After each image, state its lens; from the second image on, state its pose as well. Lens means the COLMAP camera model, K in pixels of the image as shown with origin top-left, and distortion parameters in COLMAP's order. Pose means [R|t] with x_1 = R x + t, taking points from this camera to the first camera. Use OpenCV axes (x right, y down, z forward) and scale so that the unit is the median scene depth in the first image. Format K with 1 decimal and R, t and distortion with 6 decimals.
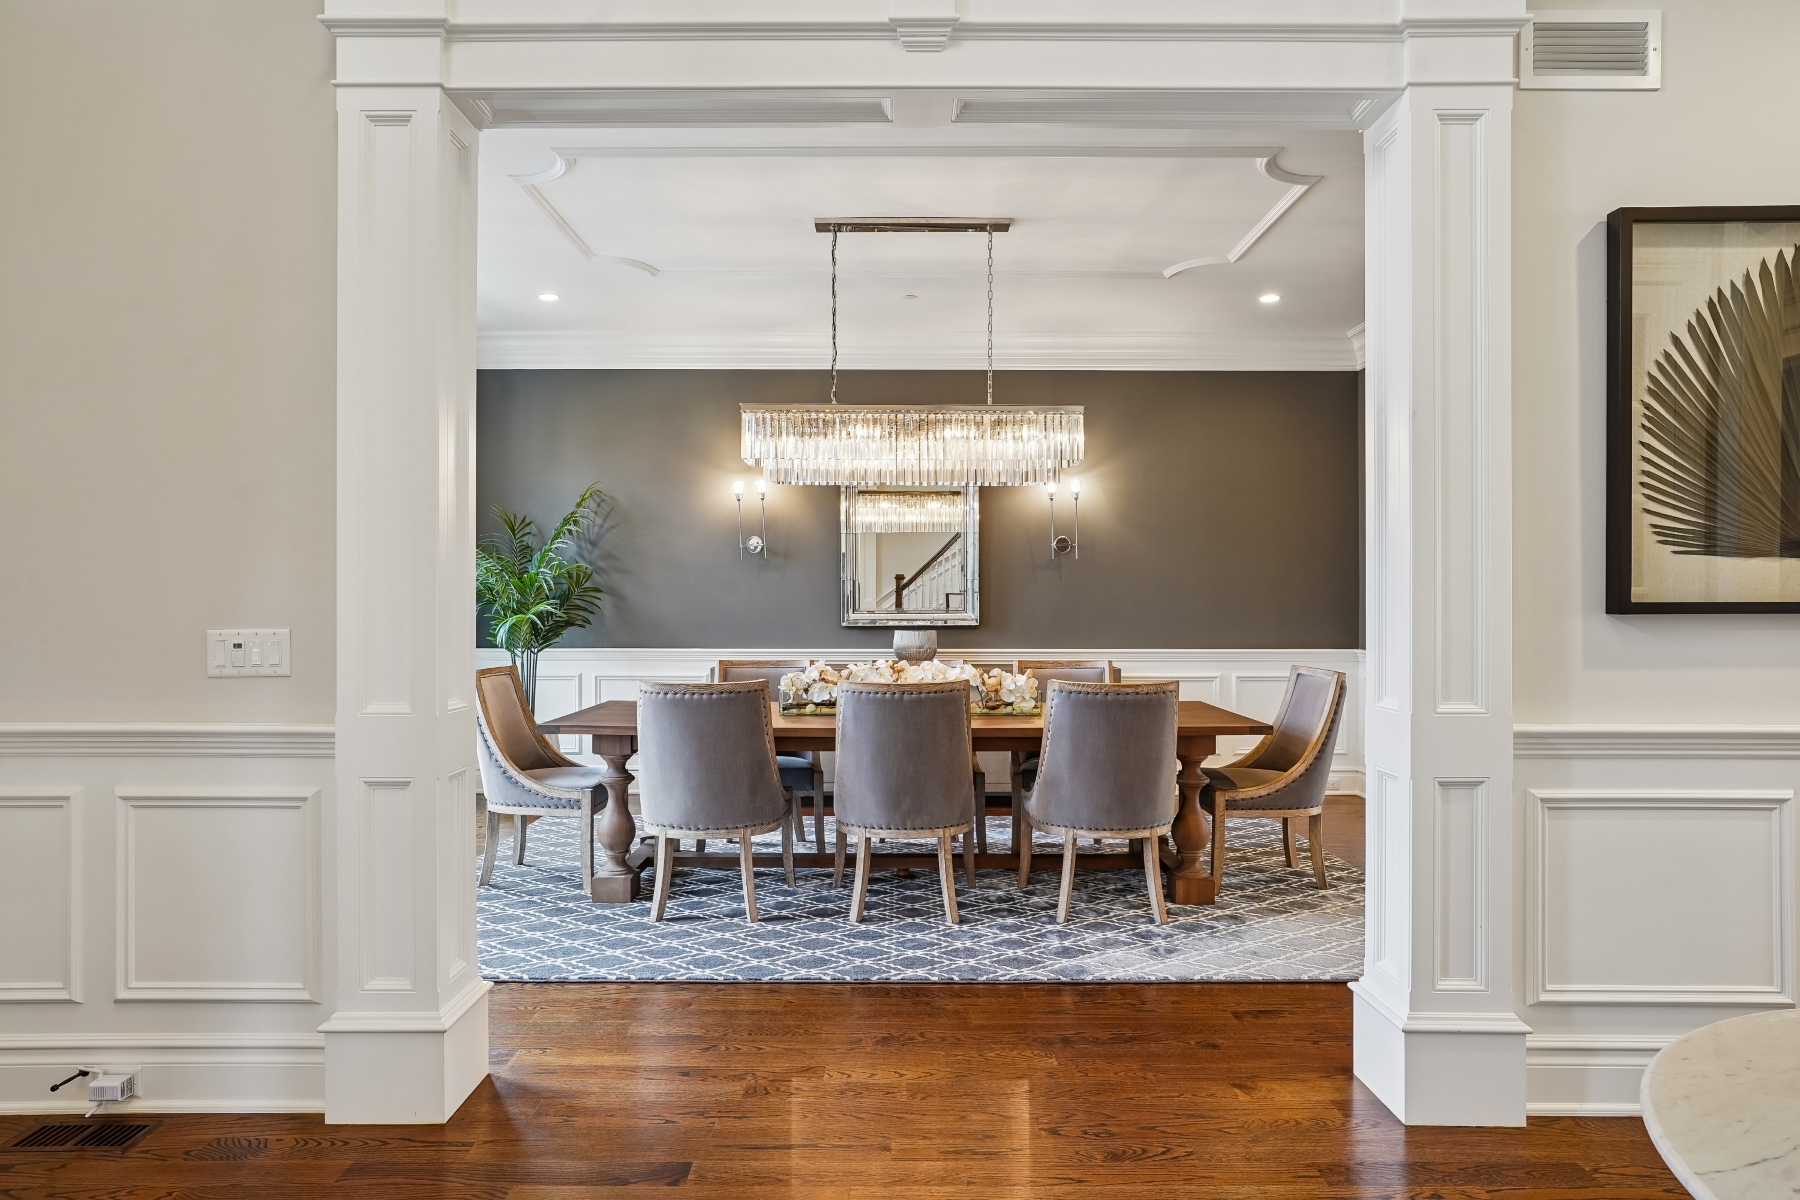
lens RADIAL K [[1081.1, 0, 893.5], [0, 1081.1, 599.2], [0, 0, 1]] dist [-0.005261, -0.000523]
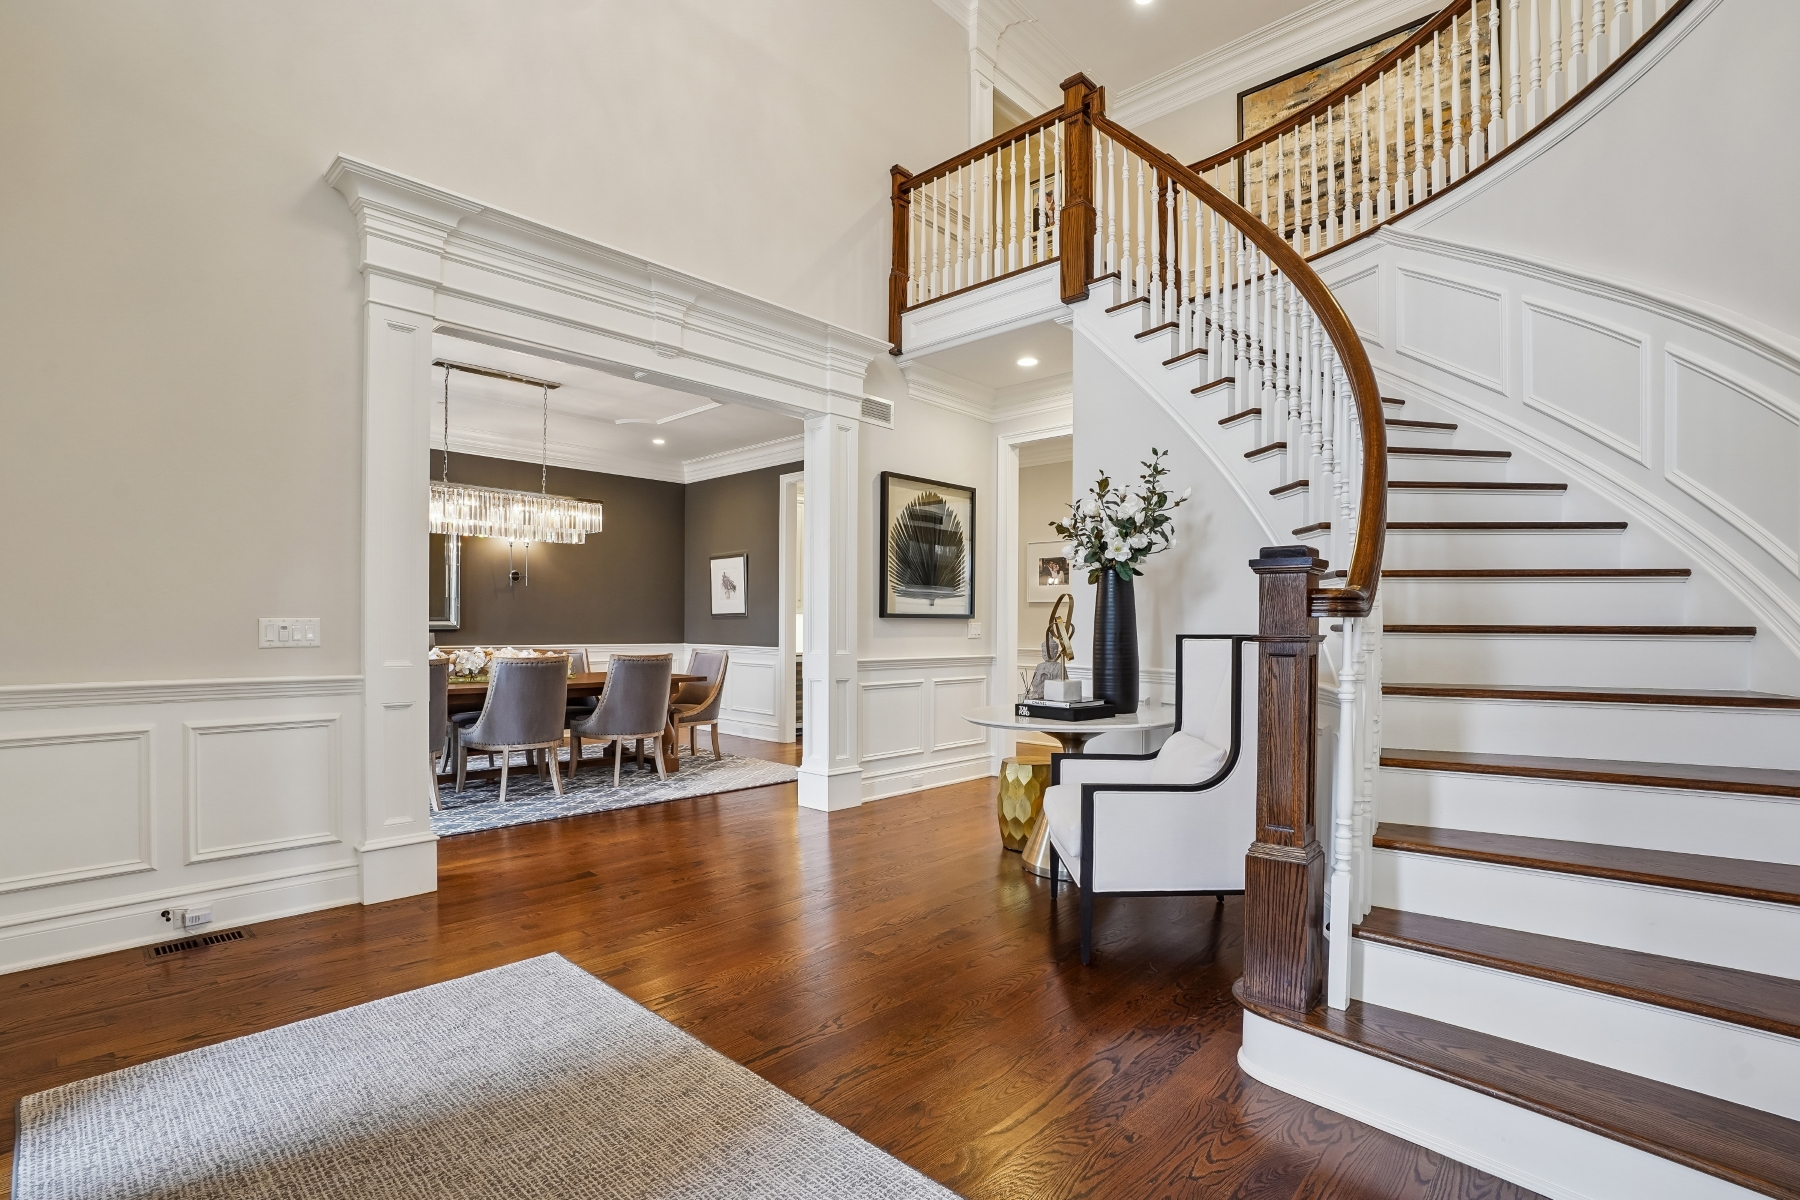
lens RADIAL K [[858.7, 0, 890.4], [0, 858.7, 614.7], [0, 0, 1]] dist [-0.031963, 0.008563]
pose [[0.690269, 0.013358, 0.723429, -0.895448], [-0.009443, 0.999911, -0.009454, 0.026468], [-0.723491, -0.000305, 0.690334, -0.522401]]
